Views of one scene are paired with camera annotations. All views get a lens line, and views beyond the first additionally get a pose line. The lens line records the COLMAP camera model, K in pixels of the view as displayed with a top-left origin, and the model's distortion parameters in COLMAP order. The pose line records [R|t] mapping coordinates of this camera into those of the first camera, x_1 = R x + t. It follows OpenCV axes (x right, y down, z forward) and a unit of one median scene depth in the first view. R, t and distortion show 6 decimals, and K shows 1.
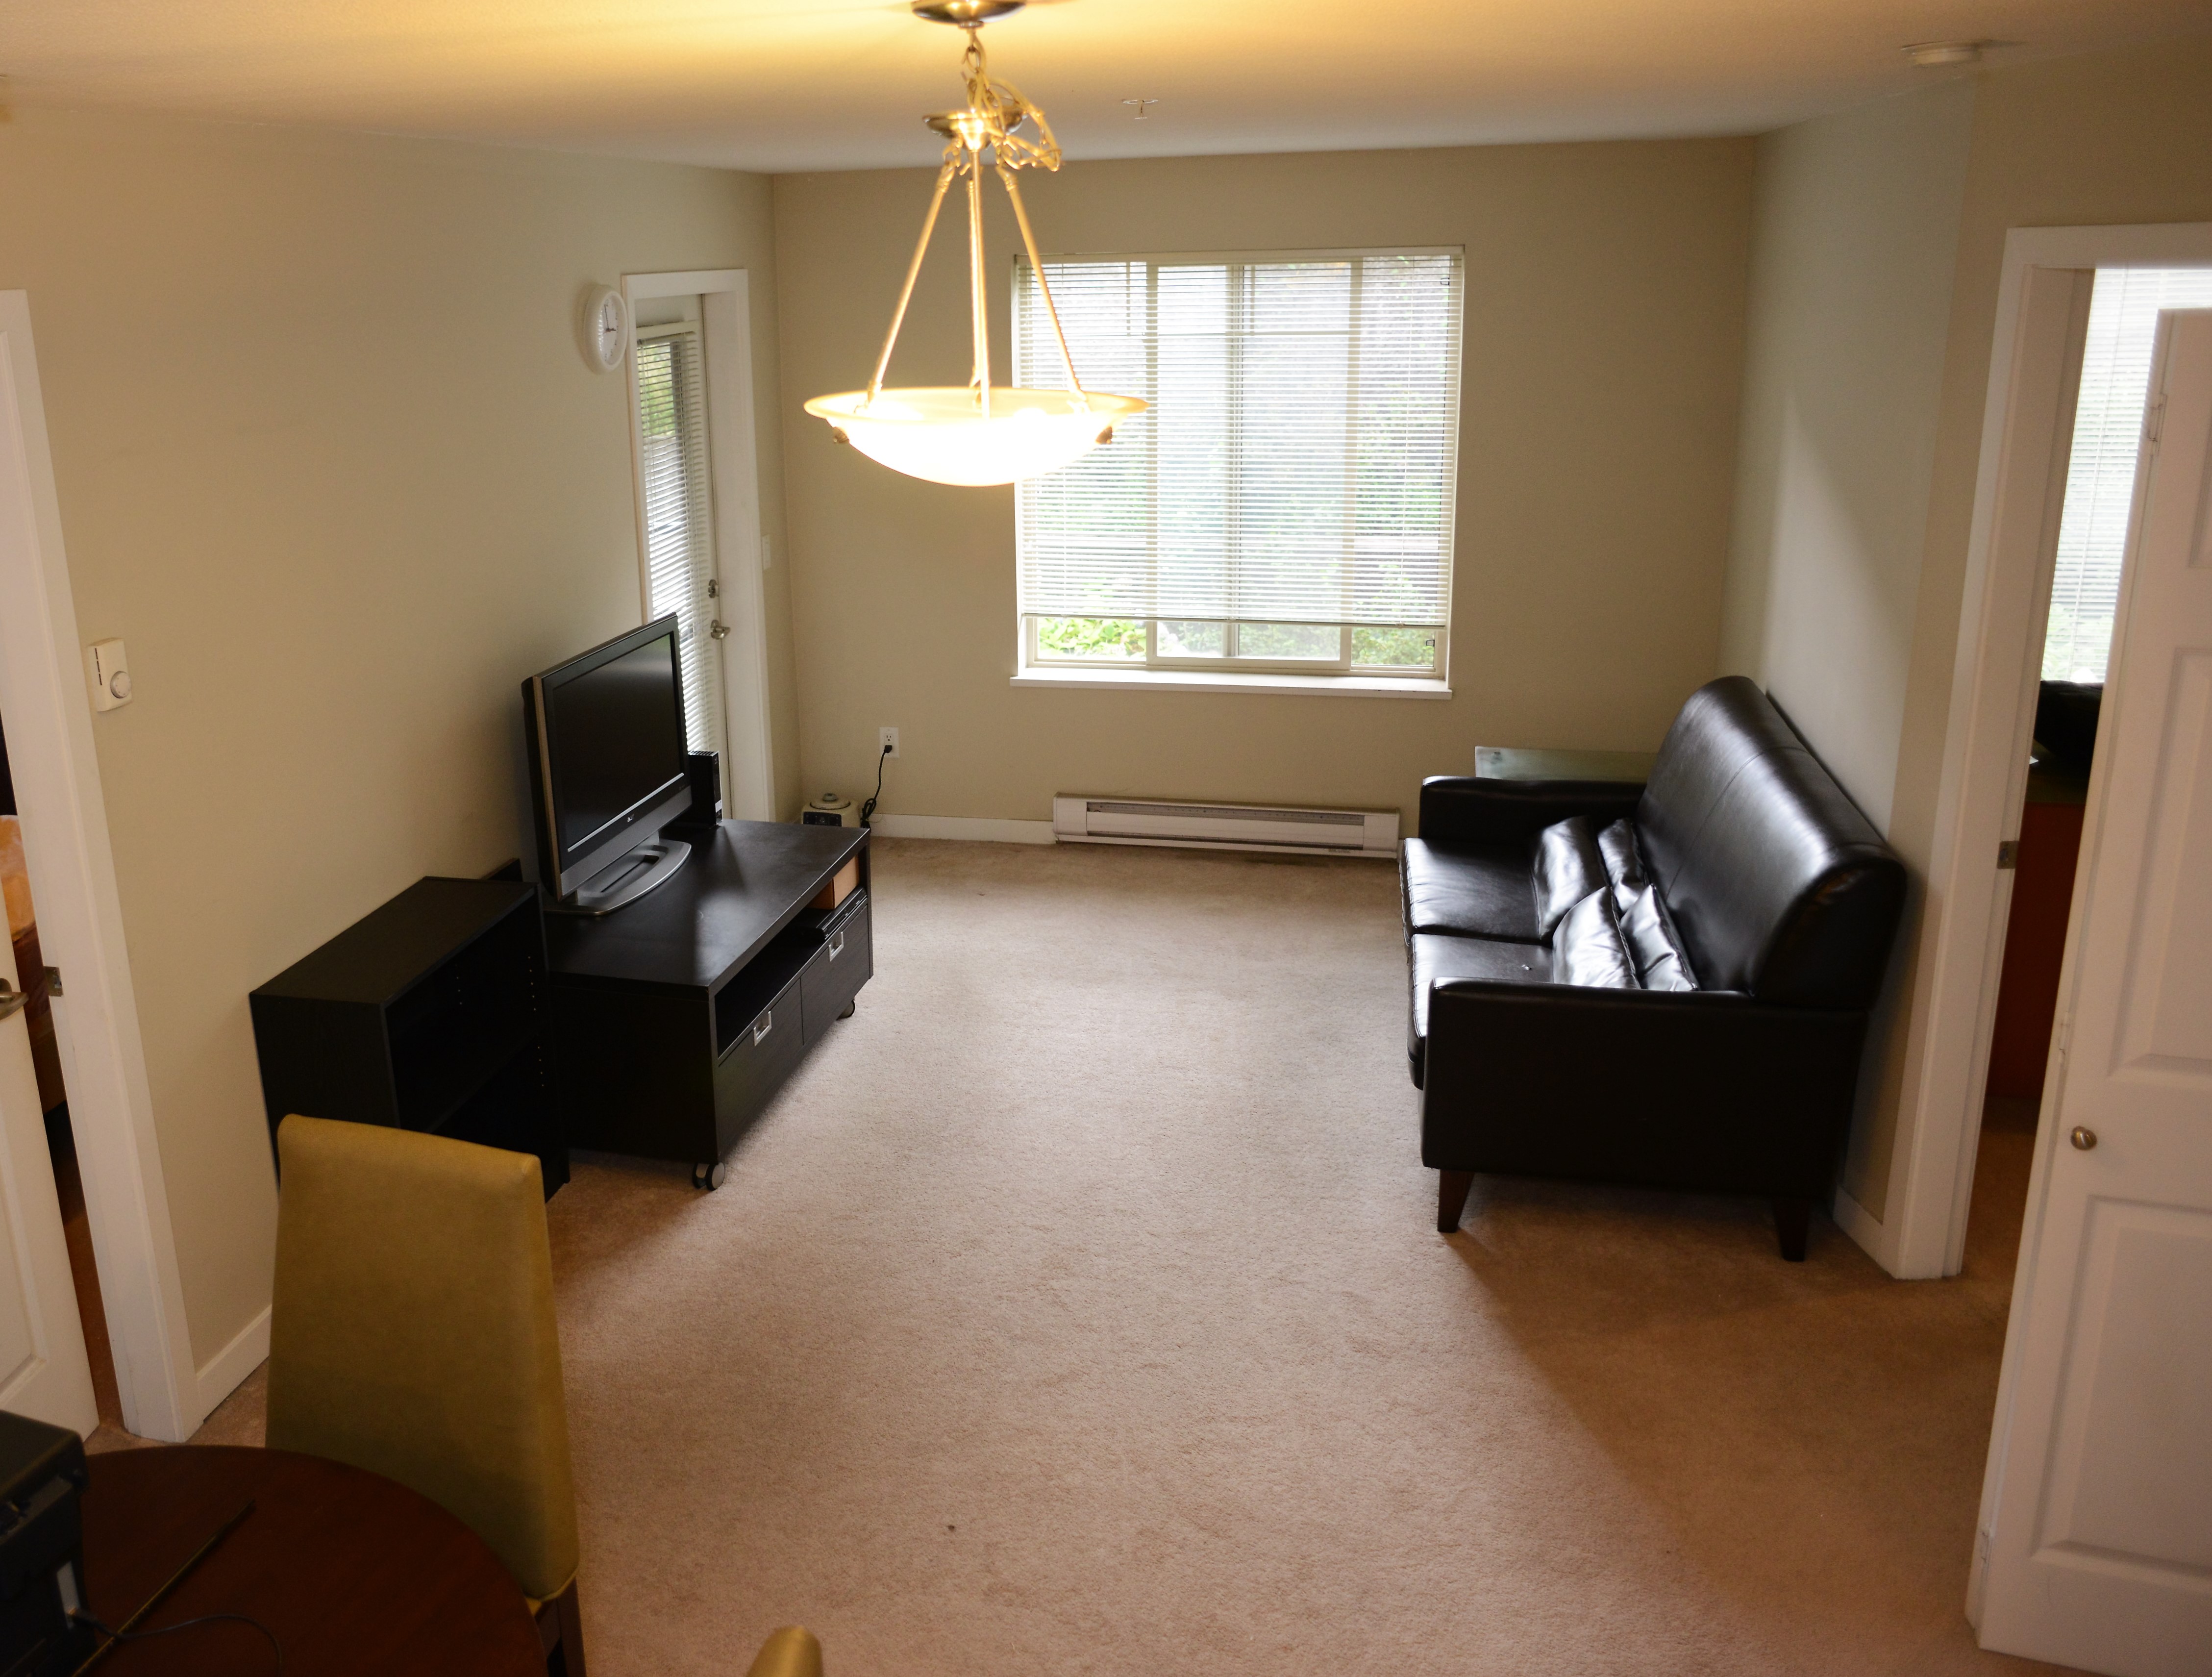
lens RADIAL K [[1888.6, 0, 866.7], [0, 1888.6, 836.6], [0, 0, 1]] dist [-0.088100, 0.025099]
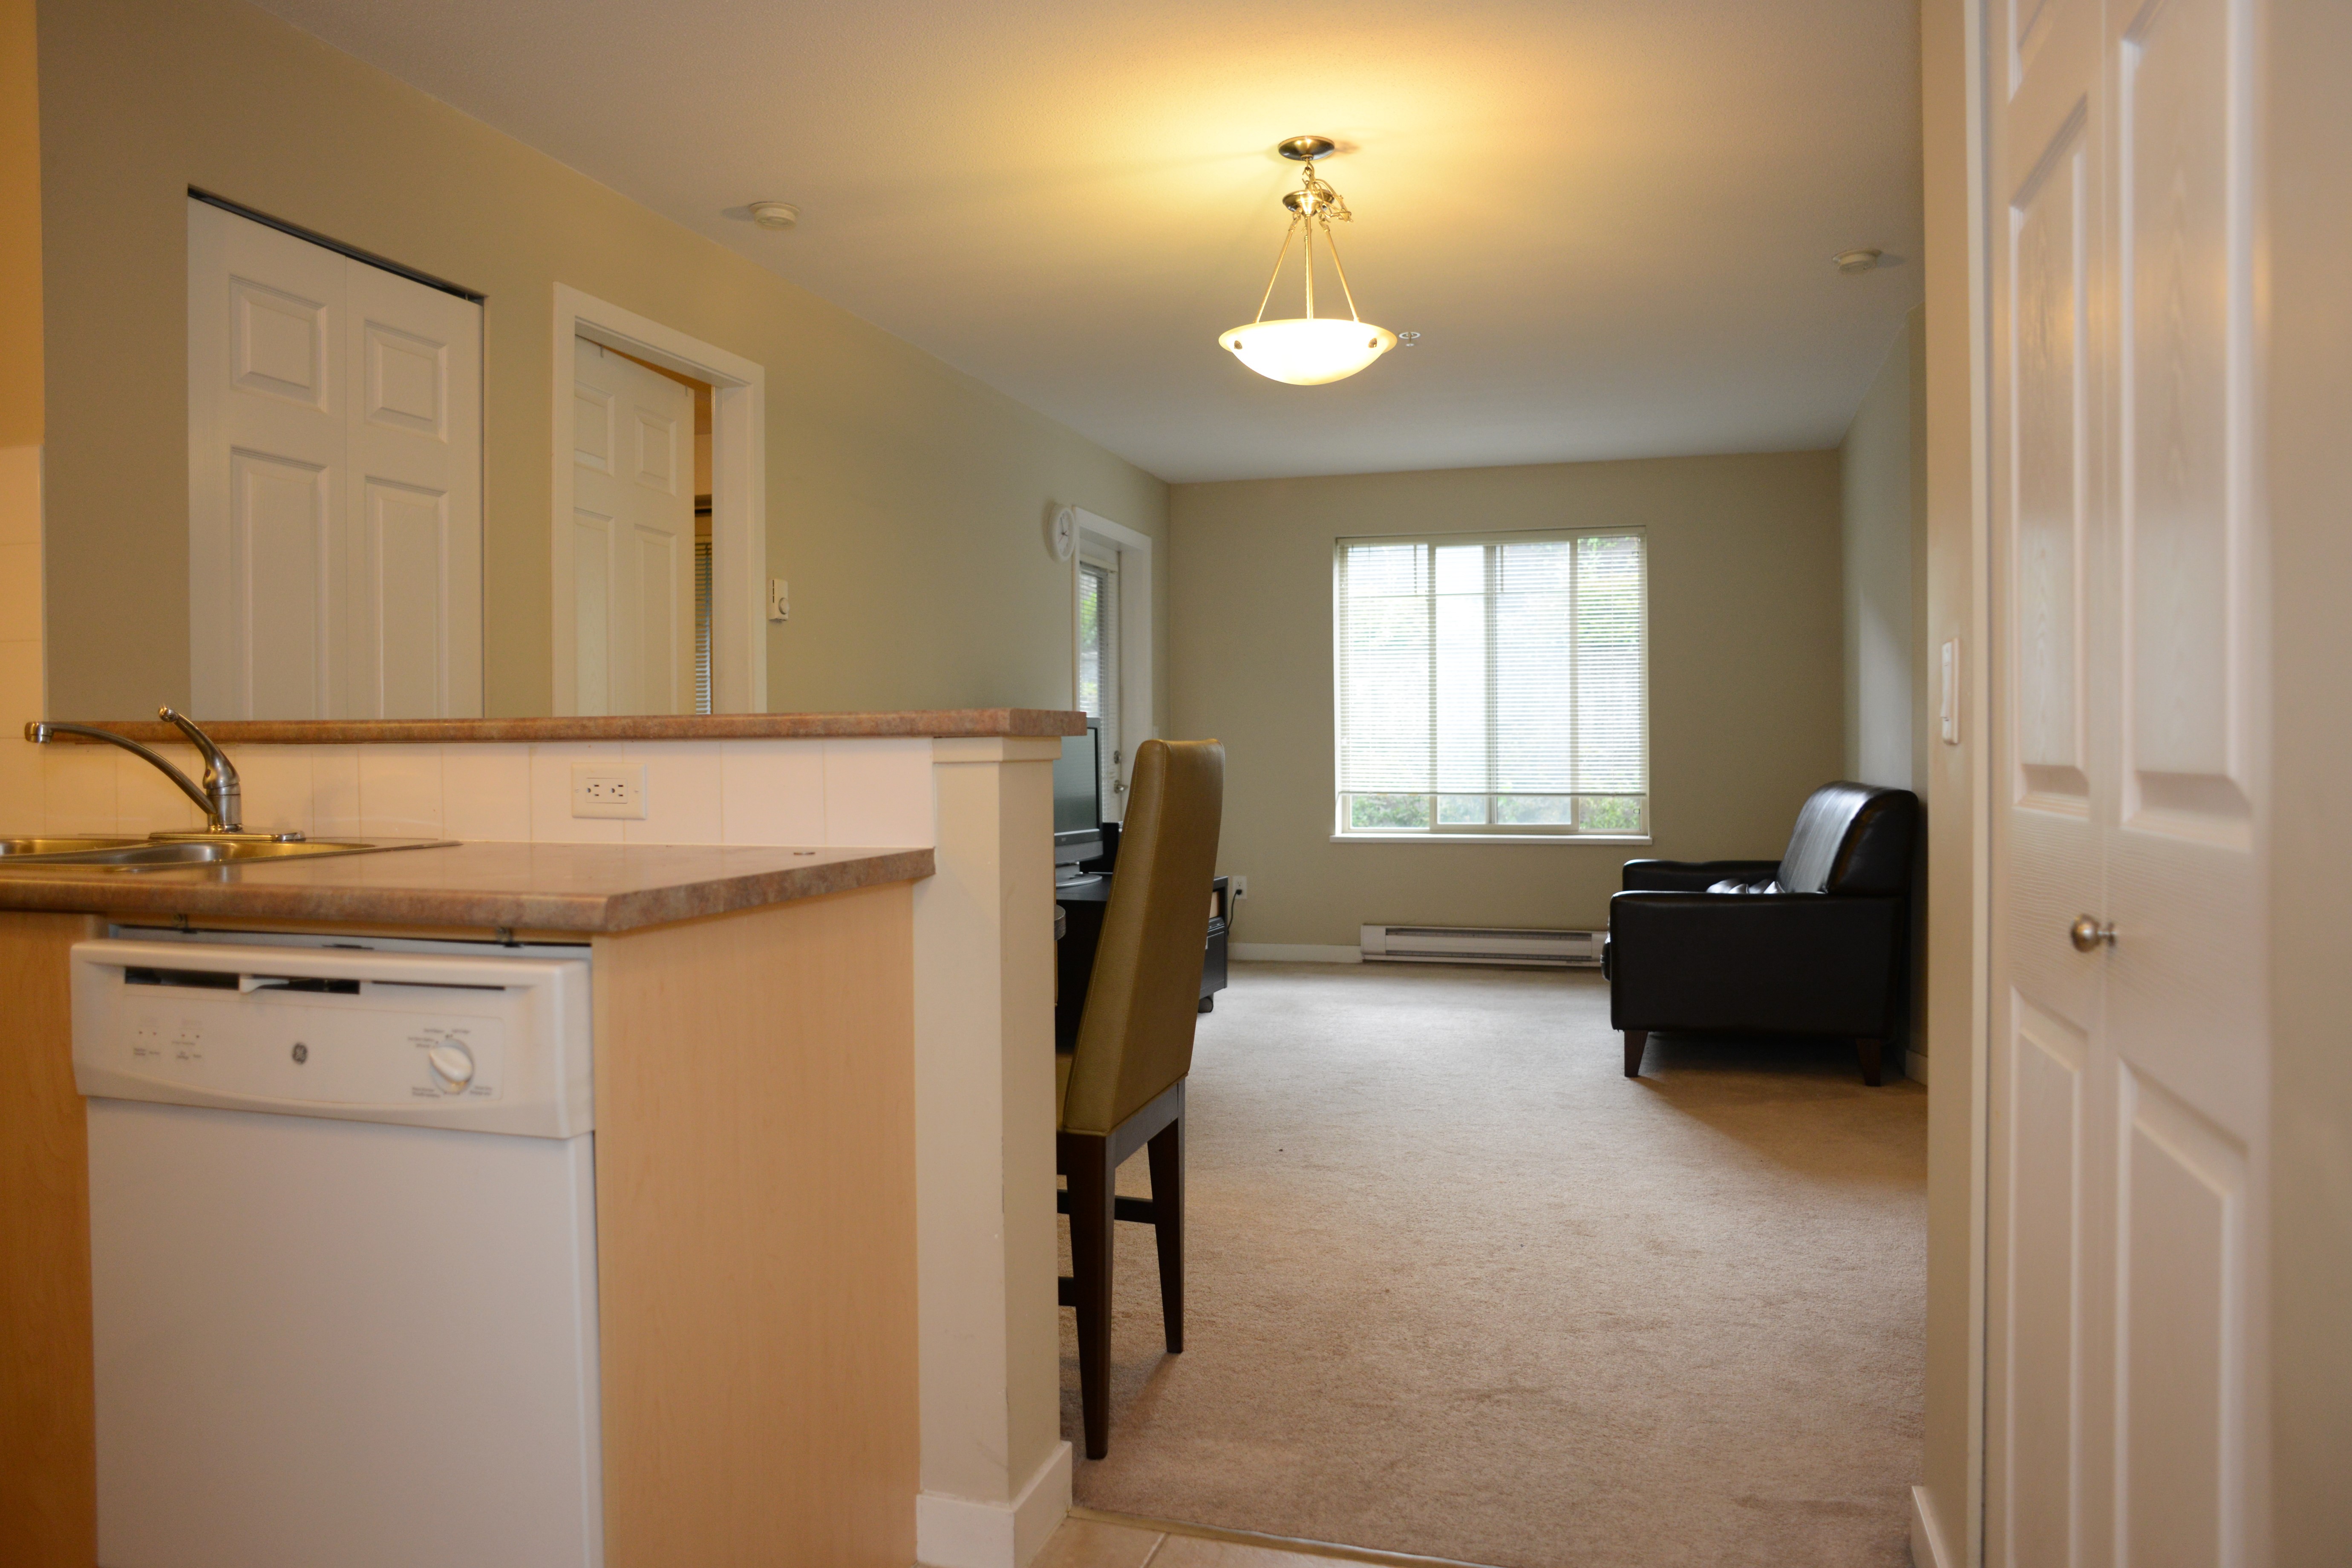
lens RADIAL K [[1644.6, 0, 1176.0], [0, 1644.6, 784.0], [0, 0, 1]] dist [-0.055783, 0.006211]
pose [[0.999258, 0.029565, -0.024698, -0.007470], [-0.035152, 0.962066, -0.270543, 0.220030], [0.015763, 0.271210, 0.962391, -0.168507]]
